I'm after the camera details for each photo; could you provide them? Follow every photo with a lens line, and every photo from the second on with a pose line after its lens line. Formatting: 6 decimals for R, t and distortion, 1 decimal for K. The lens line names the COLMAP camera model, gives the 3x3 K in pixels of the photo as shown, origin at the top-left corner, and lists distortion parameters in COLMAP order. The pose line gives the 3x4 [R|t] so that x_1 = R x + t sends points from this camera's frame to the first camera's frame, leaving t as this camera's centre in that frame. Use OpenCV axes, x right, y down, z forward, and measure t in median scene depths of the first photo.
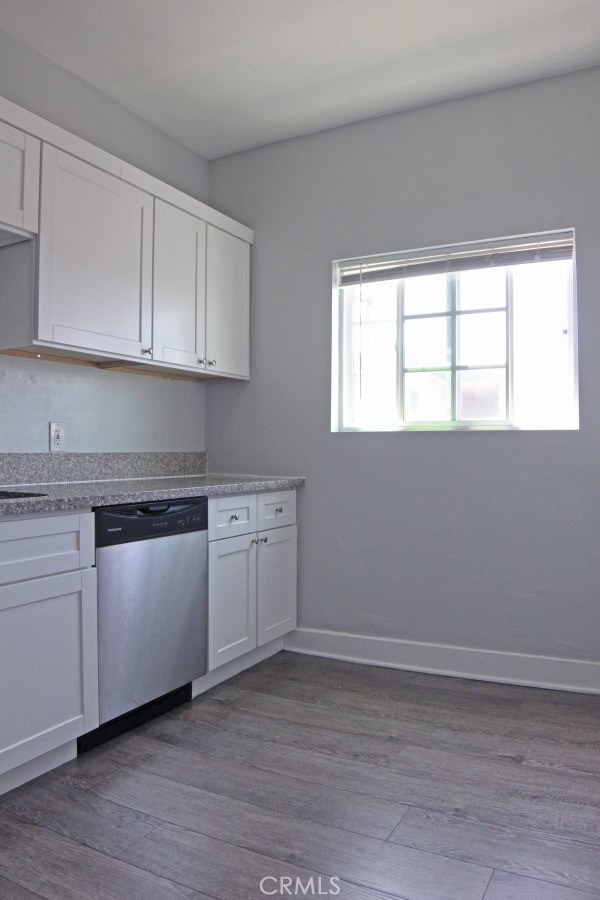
lens RADIAL K [[628.6, 0, 300.0], [0, 628.6, 450.0], [0, 0, 1]] dist [-0.004939, -0.001949]
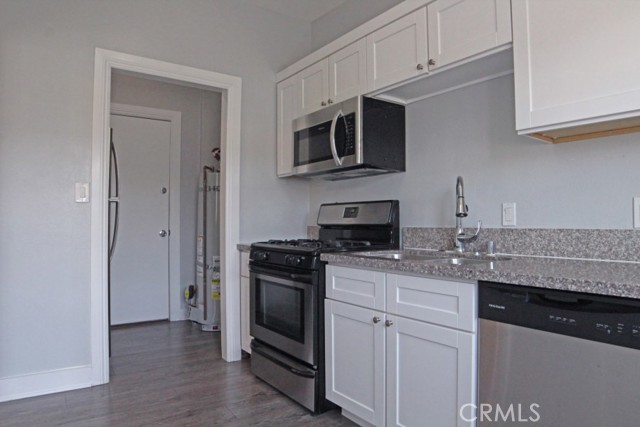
lens RADIAL K [[447.0, 0, 333.1], [0, 447.0, 212.9], [0, 0, 1]] dist [-0.004939, -0.001949]
pose [[-0.414517, -0.014554, -0.909925, 0.420825], [0.007822, 0.999778, -0.019554, -0.011392], [0.910008, -0.015222, -0.414312, 0.932716]]
